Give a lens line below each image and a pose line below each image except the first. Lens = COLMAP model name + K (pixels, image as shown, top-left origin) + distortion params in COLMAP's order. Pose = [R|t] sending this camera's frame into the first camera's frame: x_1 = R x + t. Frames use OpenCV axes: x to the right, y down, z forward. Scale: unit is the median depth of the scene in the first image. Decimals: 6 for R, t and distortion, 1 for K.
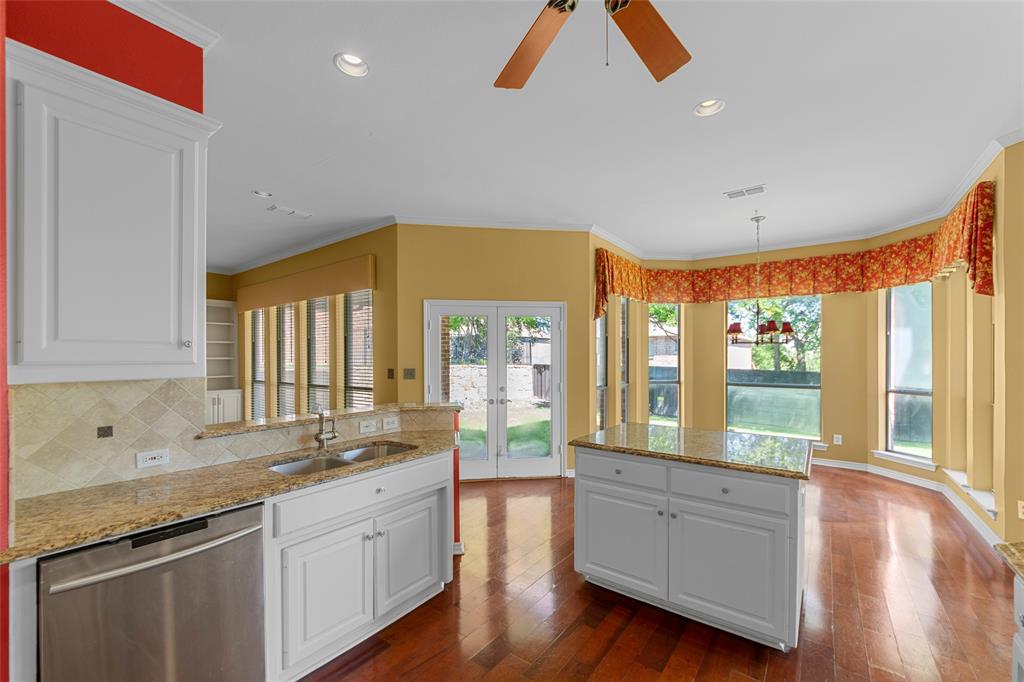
lens RADIAL K [[407.7, 0, 517.8], [0, 407.7, 351.6], [0, 0, 1]] dist [-0.013135, -0.000112]
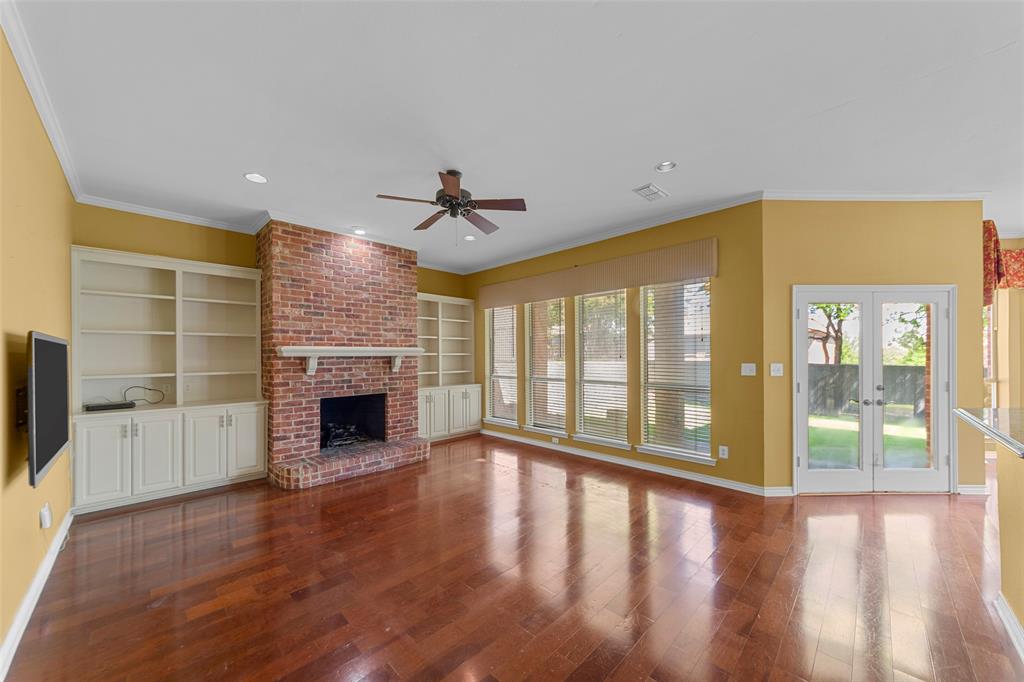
lens RADIAL K [[364.8, 0, 510.7], [0, 364.8, 354.7], [0, 0, 1]] dist [0.000224, 0.000373]
pose [[0.988672, 0.001010, -0.150086, -0.677314], [0.000122, 0.999972, 0.007537, 0.015667], [0.150090, -0.007470, 0.988644, 0.121554]]
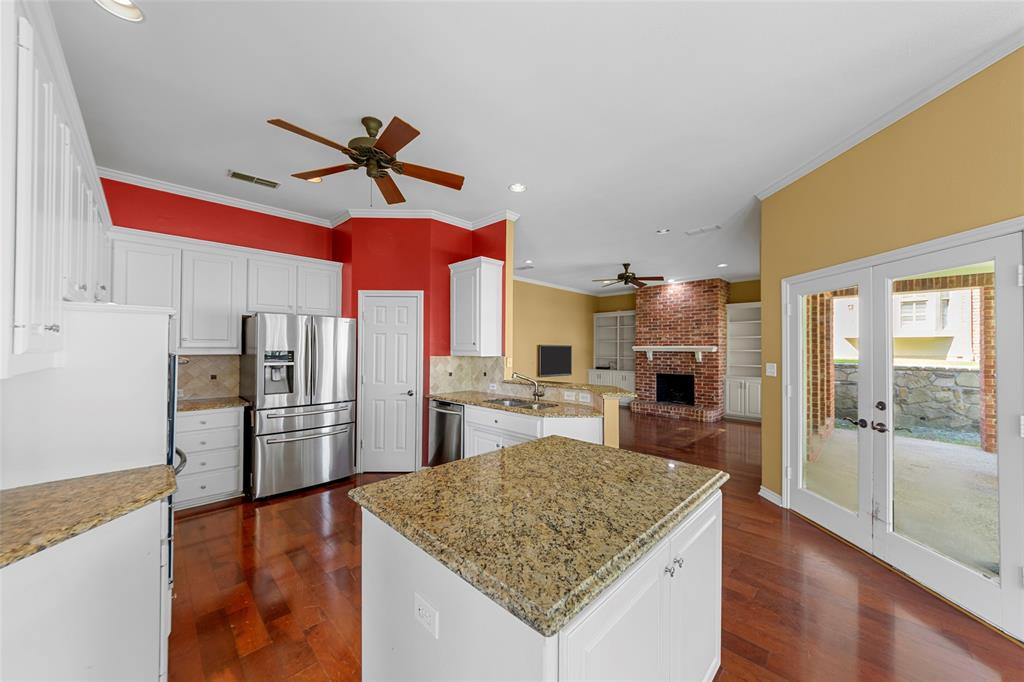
lens RADIAL K [[364.8, 0, 517.4], [0, 364.8, 339.2], [0, 0, 1]] dist [0.000224, 0.000373]
pose [[-0.144018, -0.018425, -0.989404, 0.516254], [0.004686, 0.999803, -0.019301, 0.000175], [0.989564, -0.007416, -0.143903, 0.535882]]
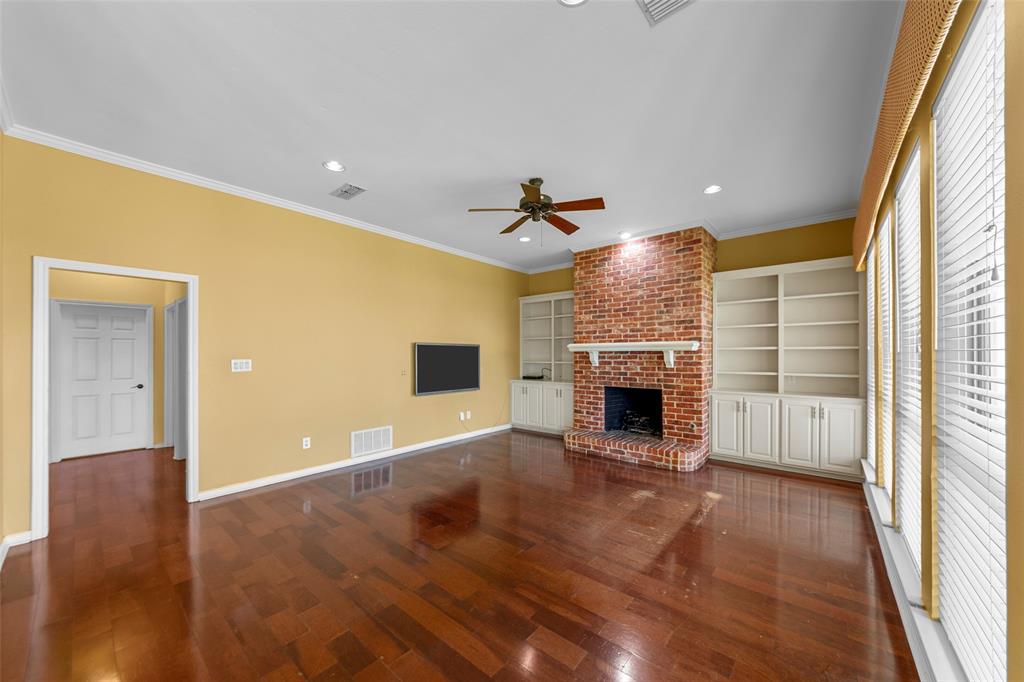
lens RADIAL K [[364.8, 0, 522.3], [0, 364.8, 351.3], [0, 0, 1]] dist [0.000224, 0.000373]
pose [[-0.056654, 0.007023, -0.998369, -0.180691], [0.018370, 0.999813, 0.005991, 0.015551], [0.998225, -0.018000, -0.056773, 0.753342]]
